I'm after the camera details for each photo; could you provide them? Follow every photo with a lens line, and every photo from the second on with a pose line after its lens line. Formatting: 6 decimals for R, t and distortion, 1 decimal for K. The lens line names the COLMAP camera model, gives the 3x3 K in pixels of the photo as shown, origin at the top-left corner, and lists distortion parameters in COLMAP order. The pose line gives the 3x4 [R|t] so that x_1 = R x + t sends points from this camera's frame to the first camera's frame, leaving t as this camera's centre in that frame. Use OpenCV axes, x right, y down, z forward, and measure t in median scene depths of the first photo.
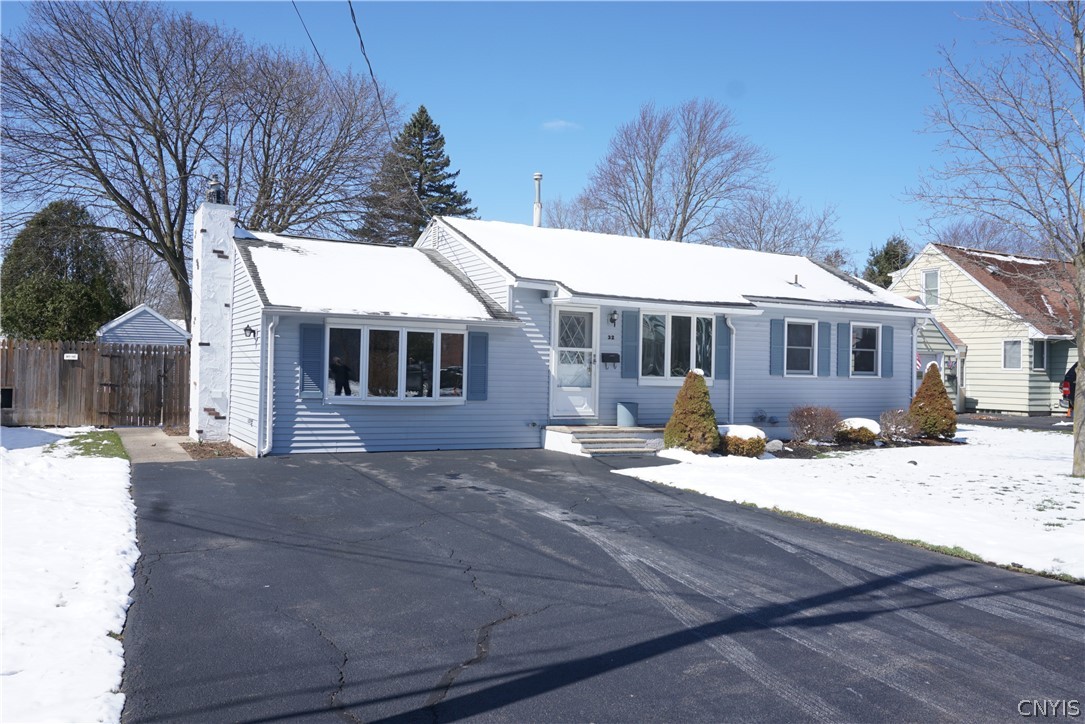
lens RADIAL K [[849.9, 0, 542.5], [0, 849.9, 362.0], [0, 0, 1]] dist [-0.002410, 0.001403]
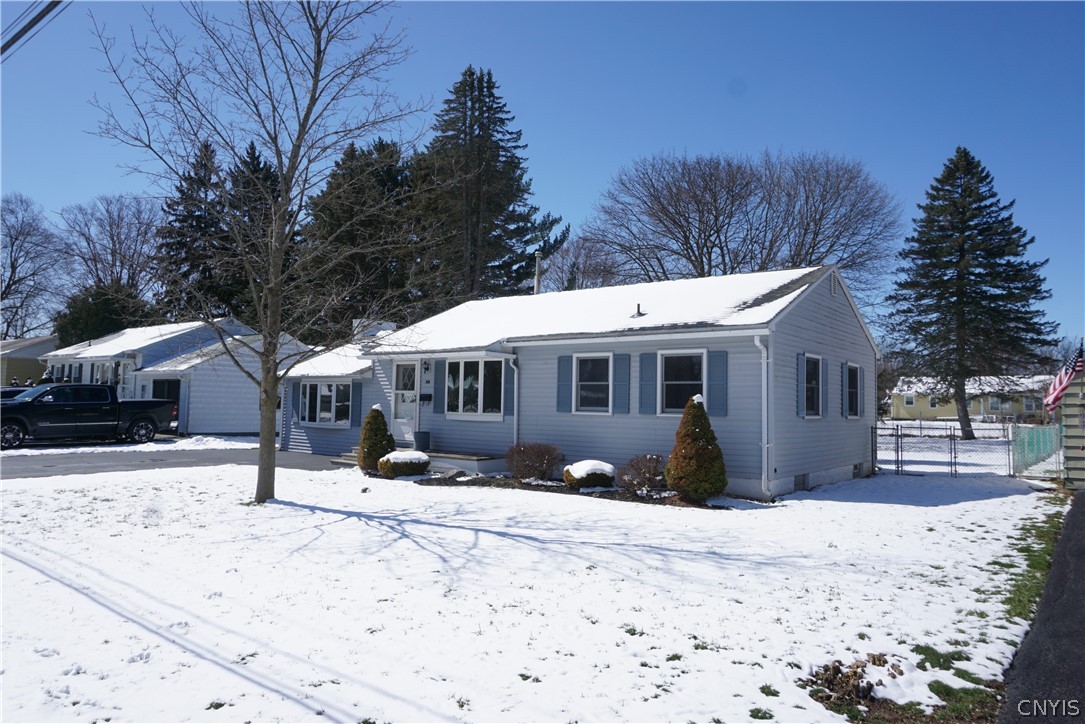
lens RADIAL K [[737.0, 0, 542.5], [0, 737.0, 362.0], [0, 0, 1]] dist [-0.058501, 0.041772]
pose [[0.394774, -0.068800, -0.916199, 1.198634], [-0.005463, 0.996999, -0.077221, 0.026938], [0.918762, 0.035490, 0.393213, 0.724313]]
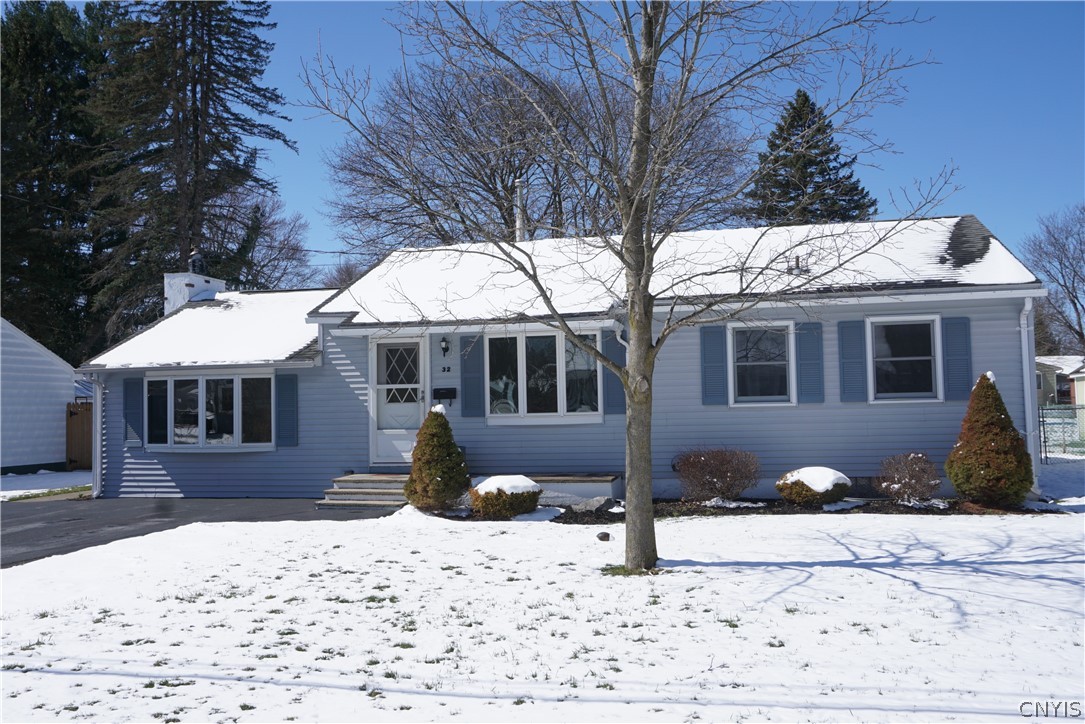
lens RADIAL K [[963.1, 0, 542.5], [0, 963.1, 362.0], [0, 0, 1]] dist [0.028638, -0.002083]
pose [[0.756782, -0.066066, -0.650320, 0.784741], [0.041232, 0.997723, -0.053377, 0.018916], [0.652366, 0.013581, 0.757783, 0.339369]]
